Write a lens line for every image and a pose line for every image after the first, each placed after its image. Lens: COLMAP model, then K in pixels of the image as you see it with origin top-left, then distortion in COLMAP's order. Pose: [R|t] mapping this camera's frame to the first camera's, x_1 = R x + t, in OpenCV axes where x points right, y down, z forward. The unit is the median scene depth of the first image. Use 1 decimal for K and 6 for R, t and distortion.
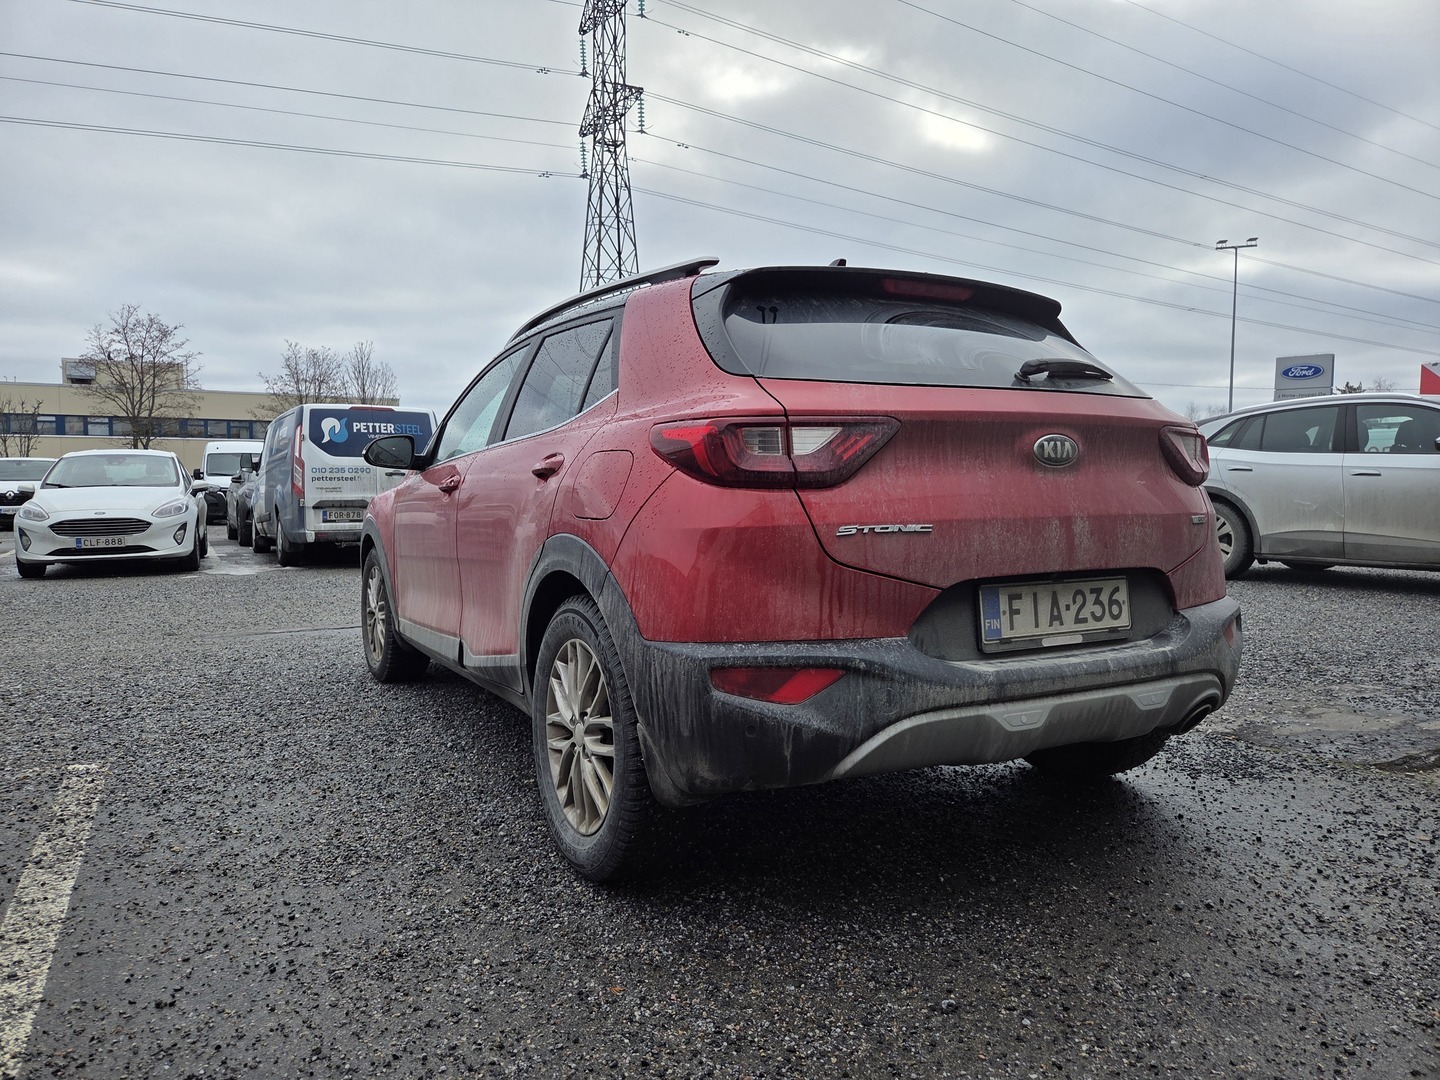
lens RADIAL K [[957.3, 0, 670.0], [0, 957.3, 533.0], [0, 0, 1]] dist [0.036889, 0.000056]
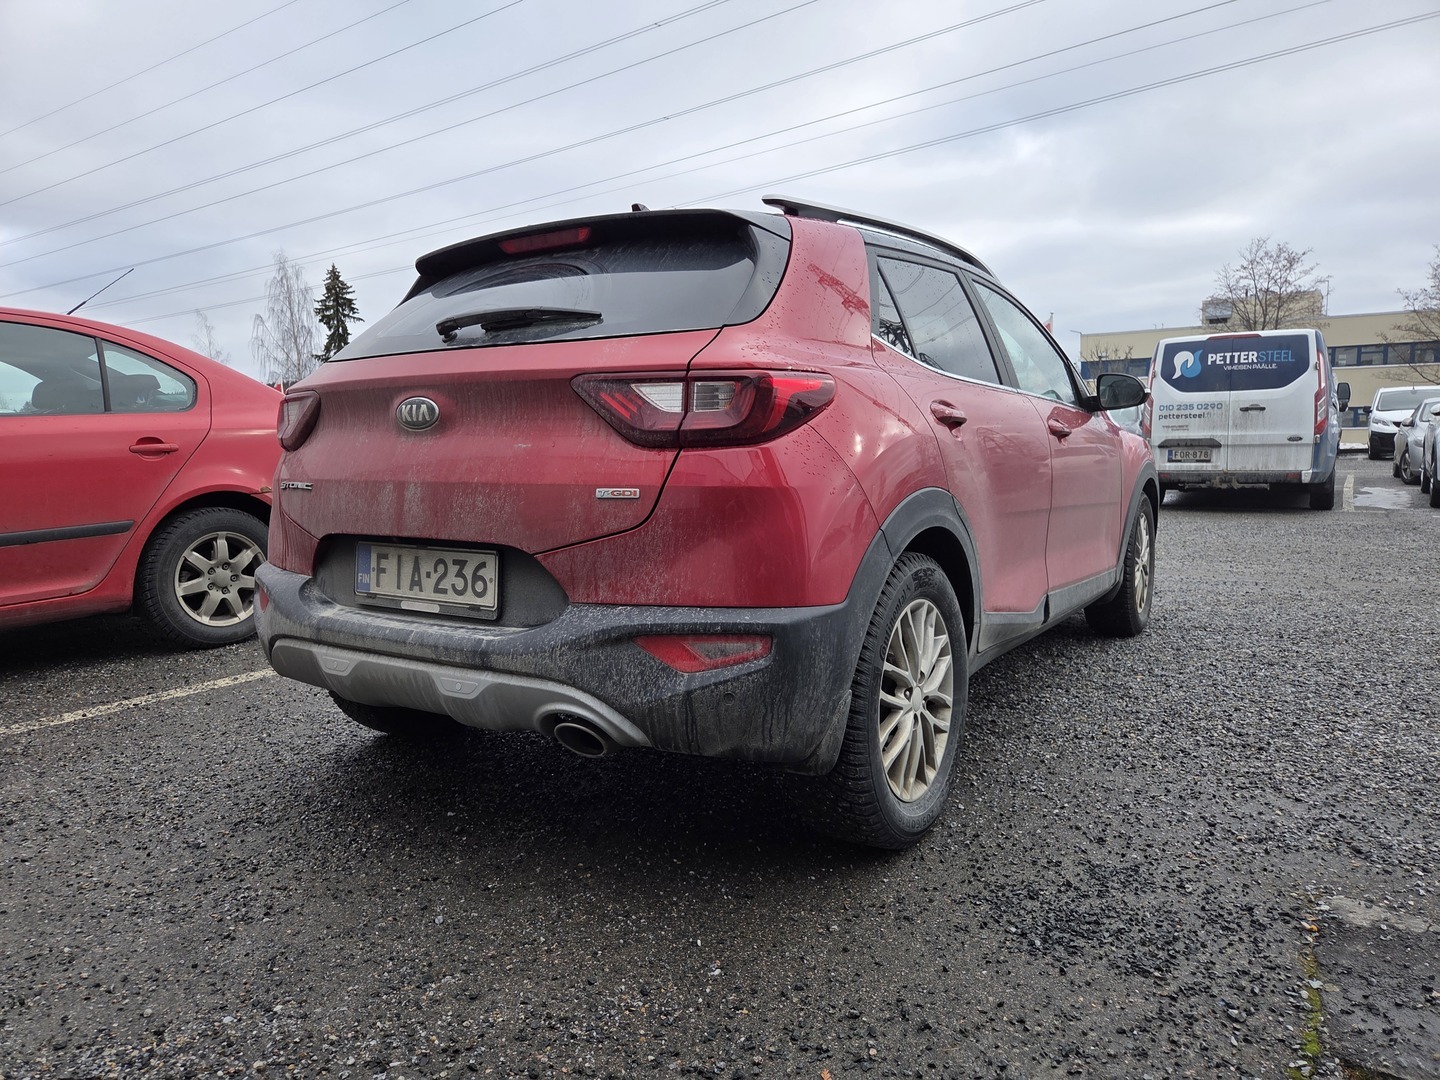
lens RADIAL K [[937.7, 0, 728.5], [0, 937.7, 536.8], [0, 0, 1]] dist [0.070560, -0.055073]
pose [[0.498953, 0.089011, -0.862046, 0.952835], [-0.025123, 0.995779, 0.088278, -0.036729], [0.866265, -0.022389, 0.499083, 0.540323]]
